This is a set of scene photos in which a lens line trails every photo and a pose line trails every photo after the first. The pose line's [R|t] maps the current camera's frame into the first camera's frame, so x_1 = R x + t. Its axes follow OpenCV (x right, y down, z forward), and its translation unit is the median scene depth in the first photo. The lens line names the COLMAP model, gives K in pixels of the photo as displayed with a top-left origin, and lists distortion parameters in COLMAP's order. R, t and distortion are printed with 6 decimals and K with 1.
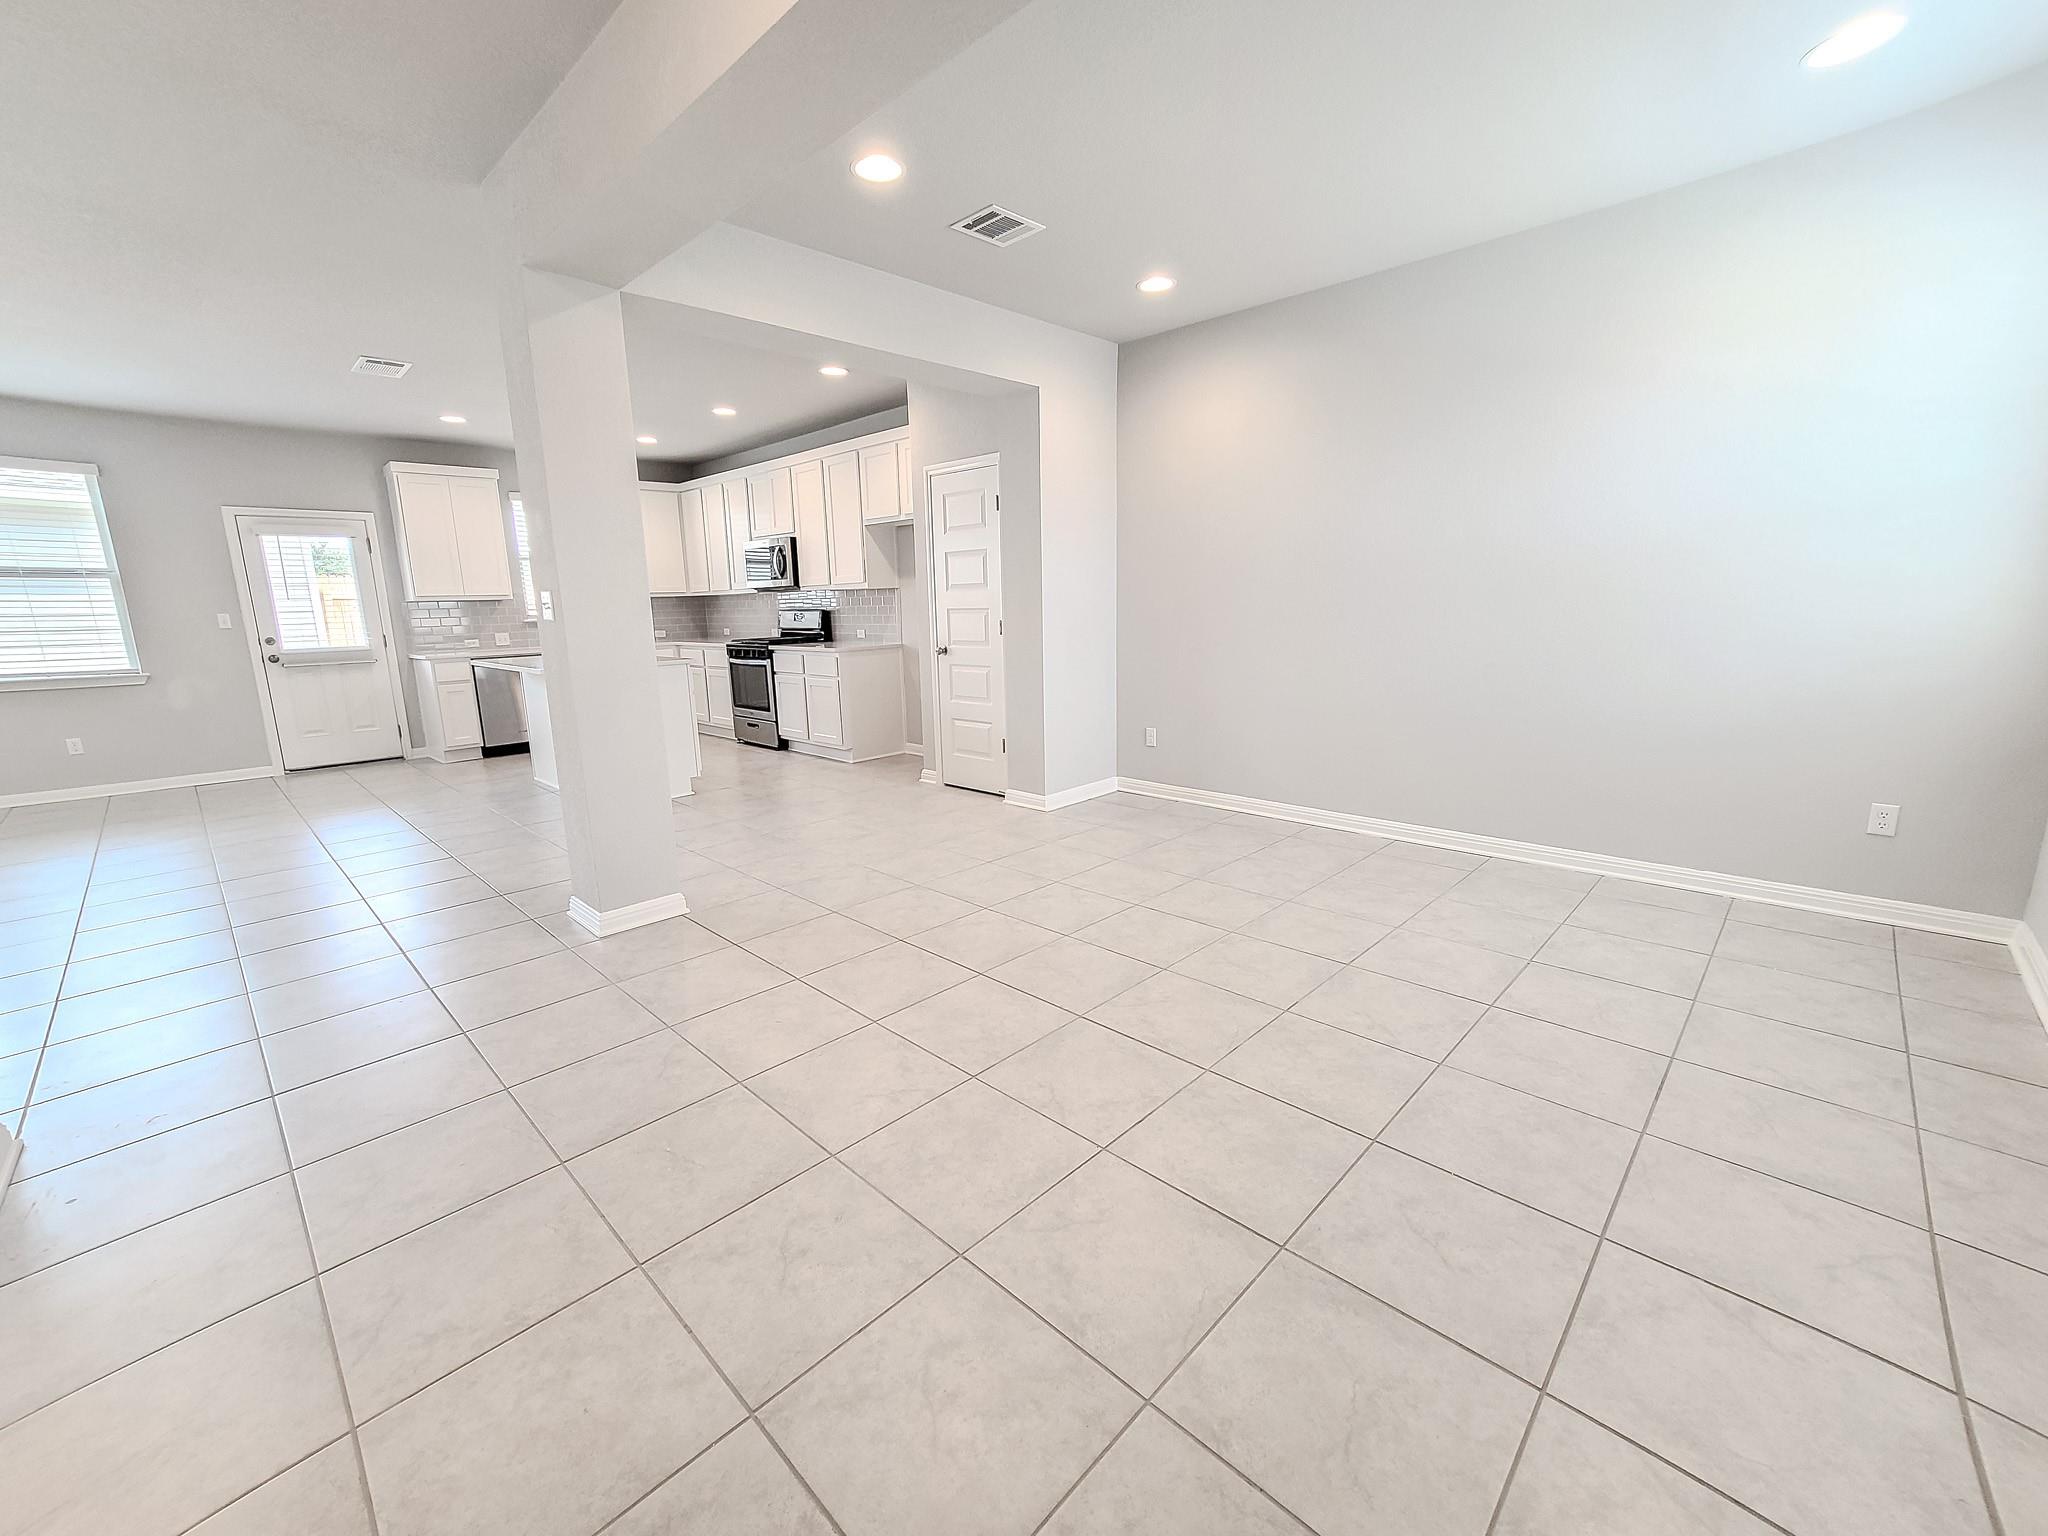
lens RADIAL K [[831.3, 0, 1014.2], [0, 831.3, 761.0], [0, 0, 1]] dist [-0.000339, 0.000003]
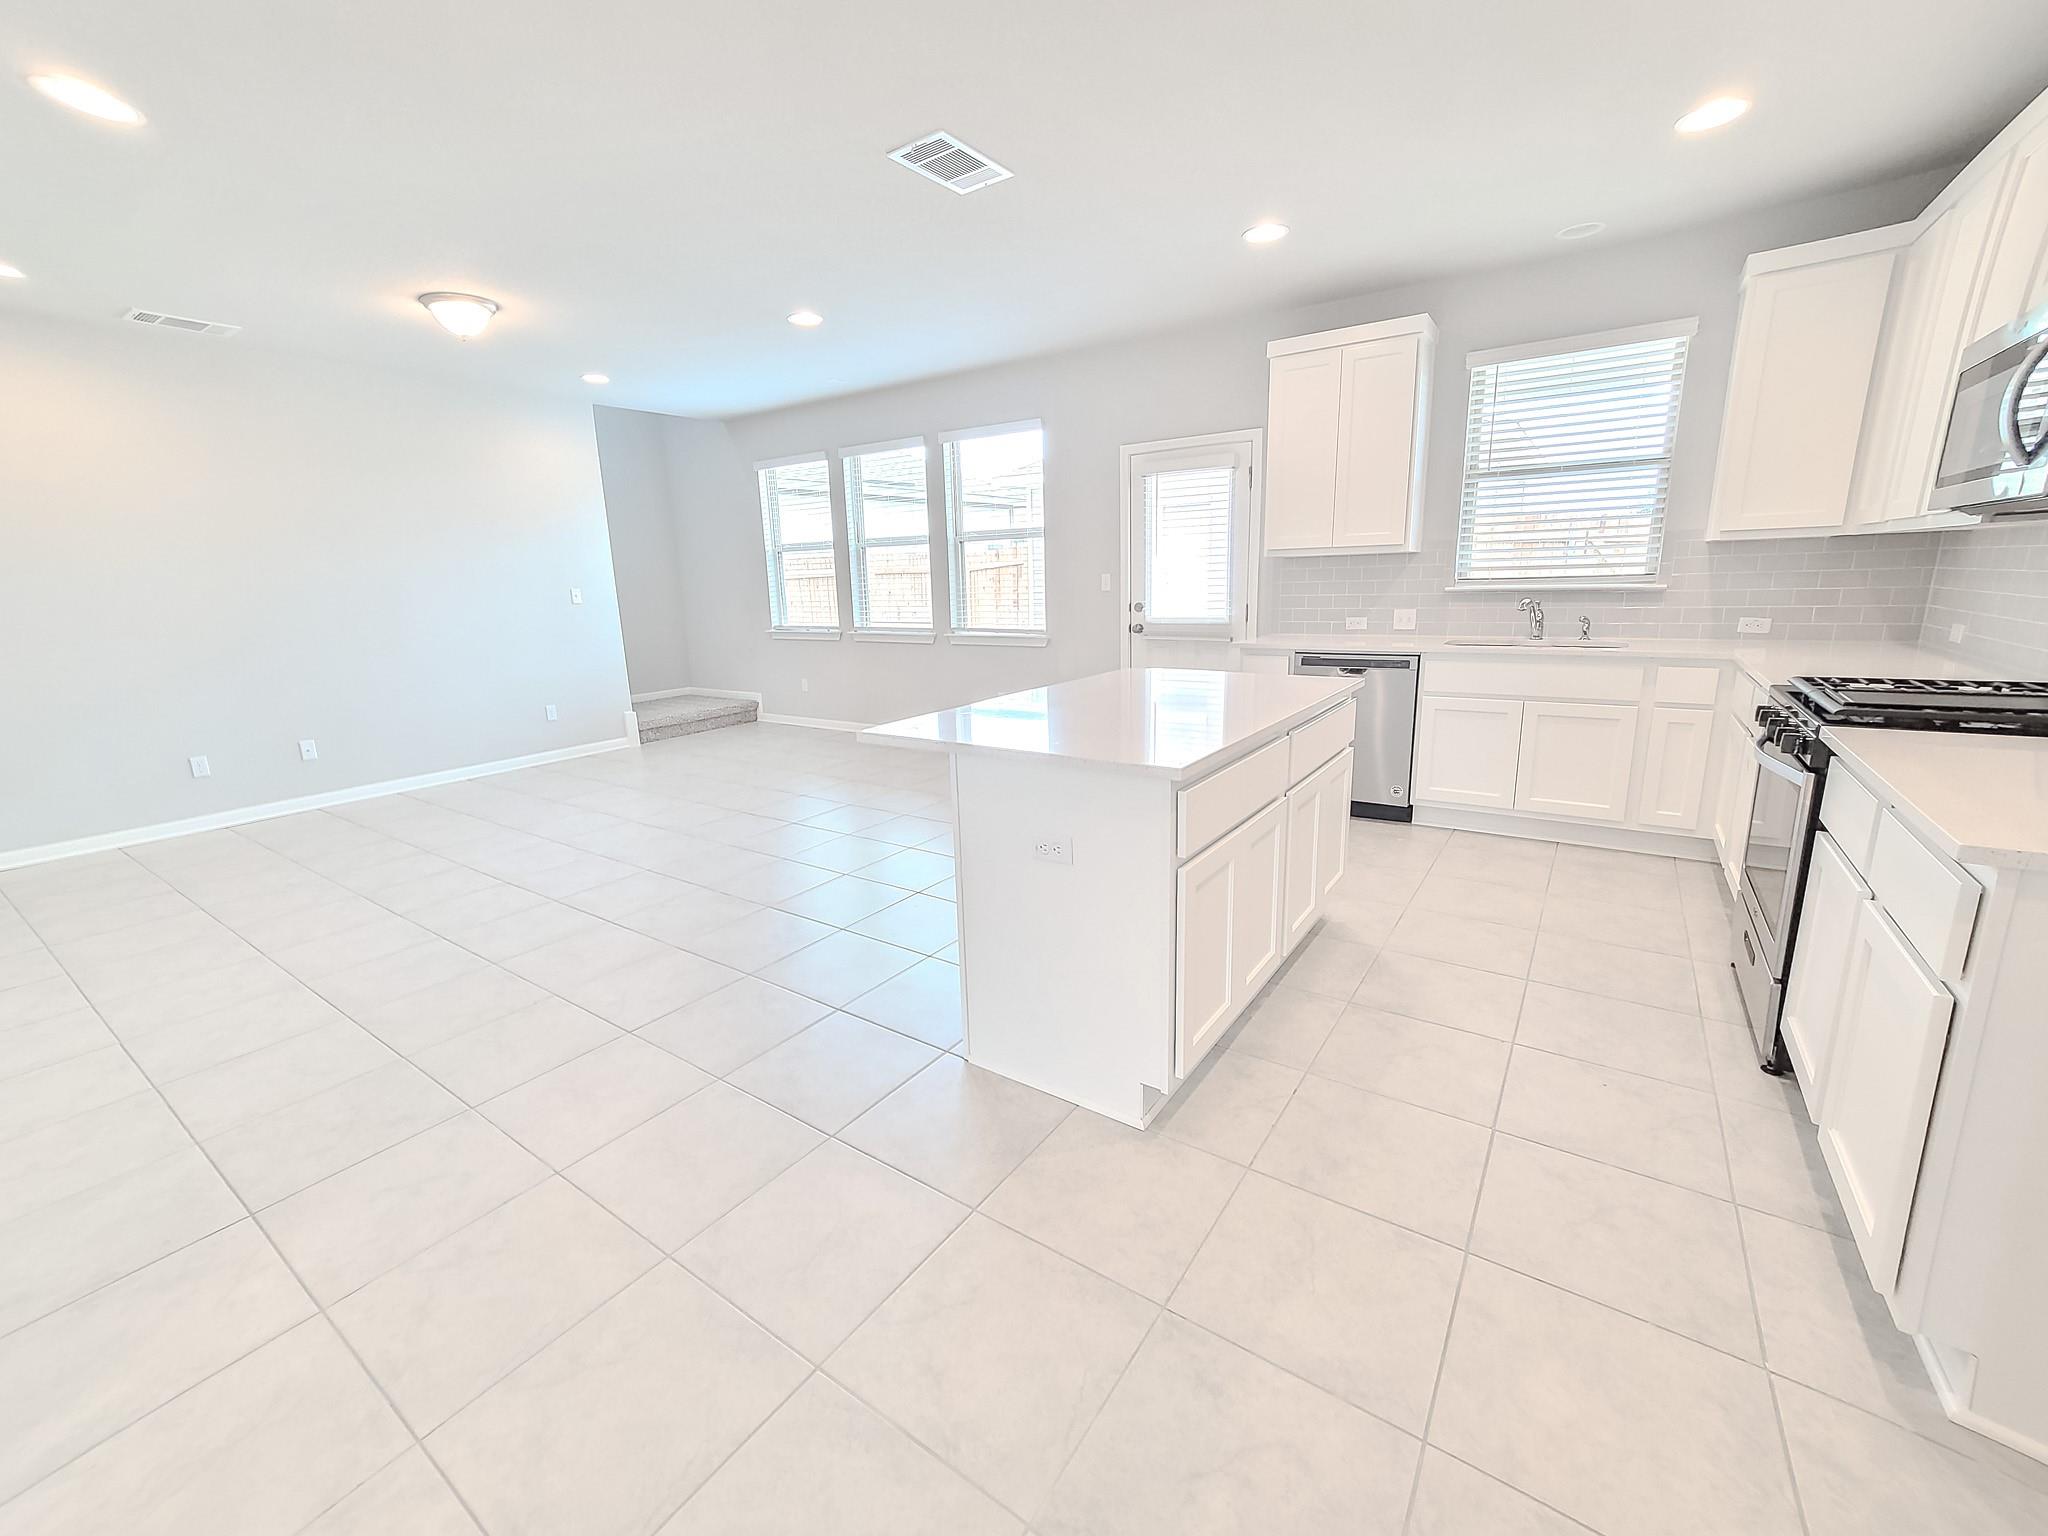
lens RADIAL K [[831.3, 0, 1014.2], [0, 831.3, 761.0], [0, 0, 1]] dist [-0.000339, 0.000003]
pose [[0.175174, 0.235665, -0.955916, -0.080975], [-0.164516, 0.964285, 0.207580, -0.143502], [0.970695, 0.120901, 0.207689, 0.701968]]
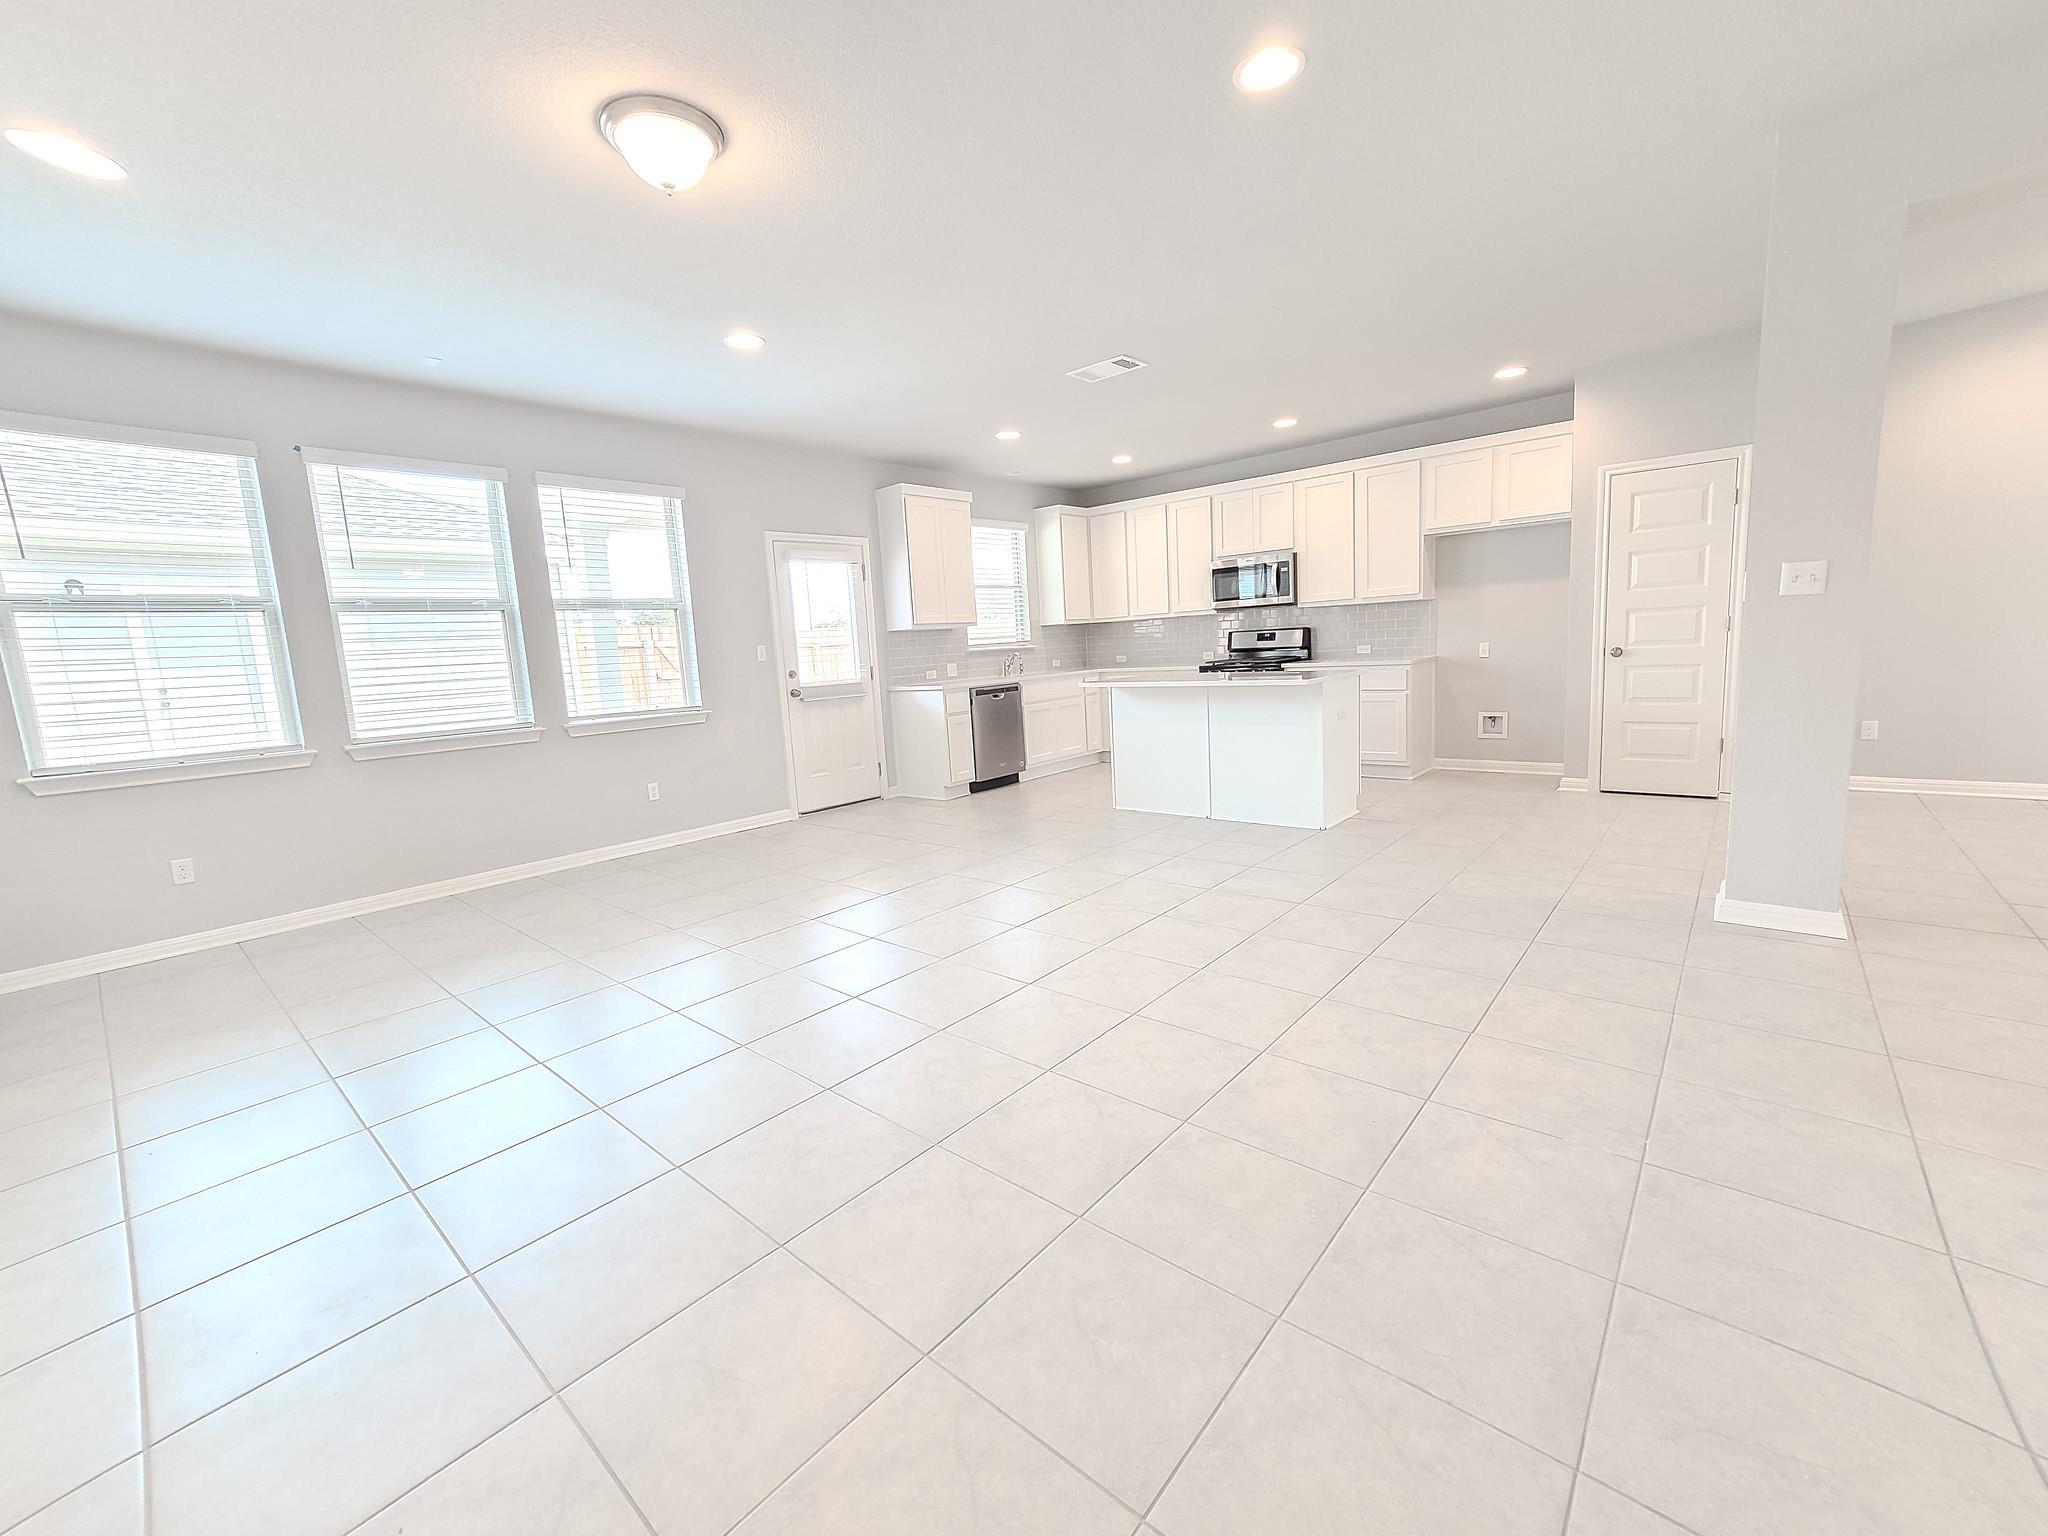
lens RADIAL K [[831.3, 0, 1014.2], [0, 831.3, 761.0], [0, 0, 1]] dist [-0.000339, 0.000003]
pose [[0.997640, -0.039815, 0.055943, -0.681957], [0.042922, 0.997537, -0.055483, 0.014334], [-0.053596, 0.057753, 0.996891, 0.062682]]
